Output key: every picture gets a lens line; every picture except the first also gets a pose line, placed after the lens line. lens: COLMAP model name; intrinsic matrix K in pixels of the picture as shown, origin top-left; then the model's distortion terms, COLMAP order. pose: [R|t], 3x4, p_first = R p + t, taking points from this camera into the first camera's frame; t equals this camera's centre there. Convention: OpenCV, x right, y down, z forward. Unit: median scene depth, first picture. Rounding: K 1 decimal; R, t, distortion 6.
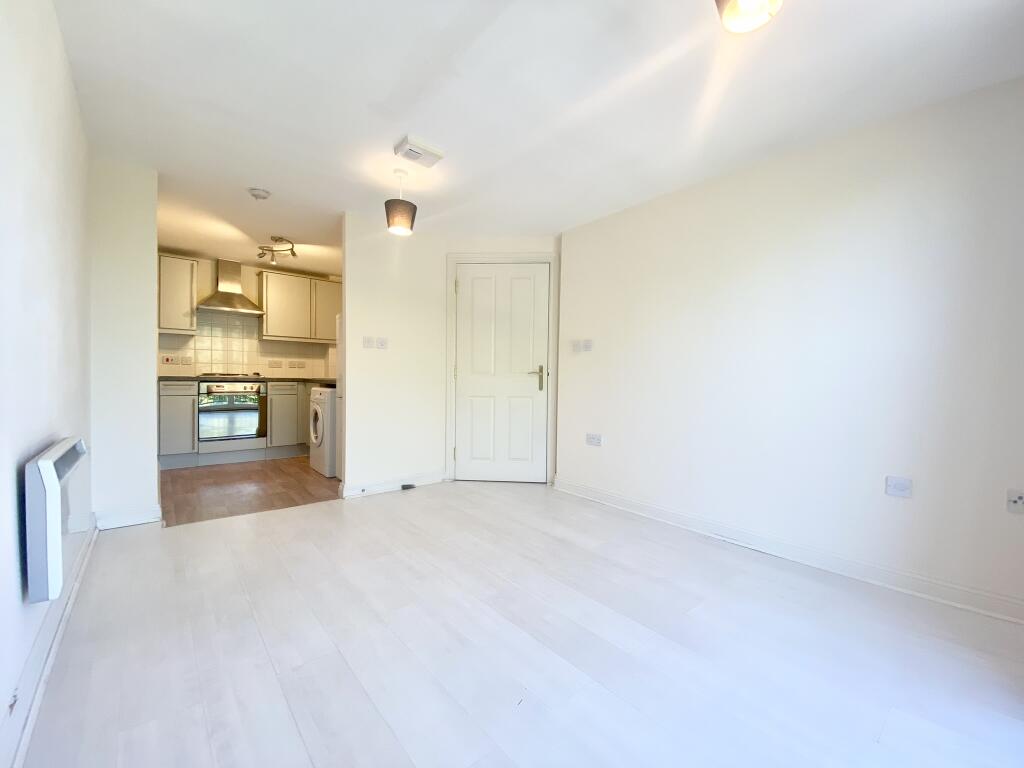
lens RADIAL K [[420.2, 0, 510.7], [0, 420.2, 385.0], [0, 0, 1]] dist [-0.011620, -0.000427]
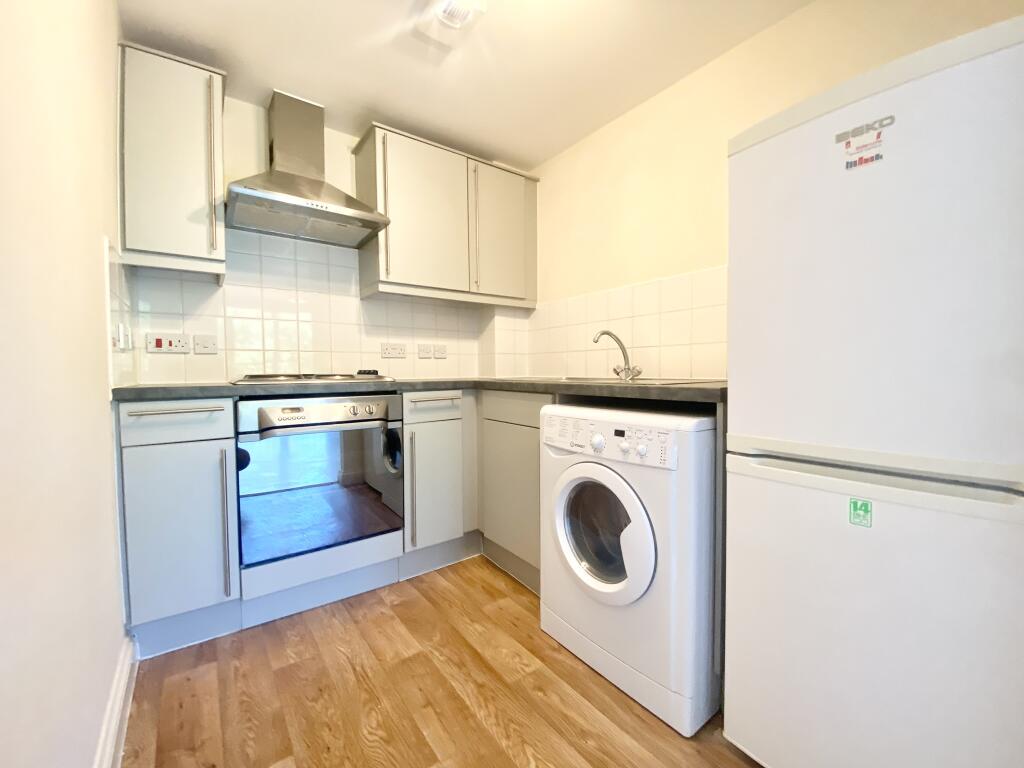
lens RADIAL K [[420.2, 0, 513.4], [0, 420.2, 386.4], [0, 0, 1]] dist [-0.011620, -0.000427]
pose [[0.997257, -0.022483, -0.070517, -0.459118], [0.023852, 0.999542, 0.018636, -0.018404], [0.070066, -0.020267, 0.997336, 0.625305]]
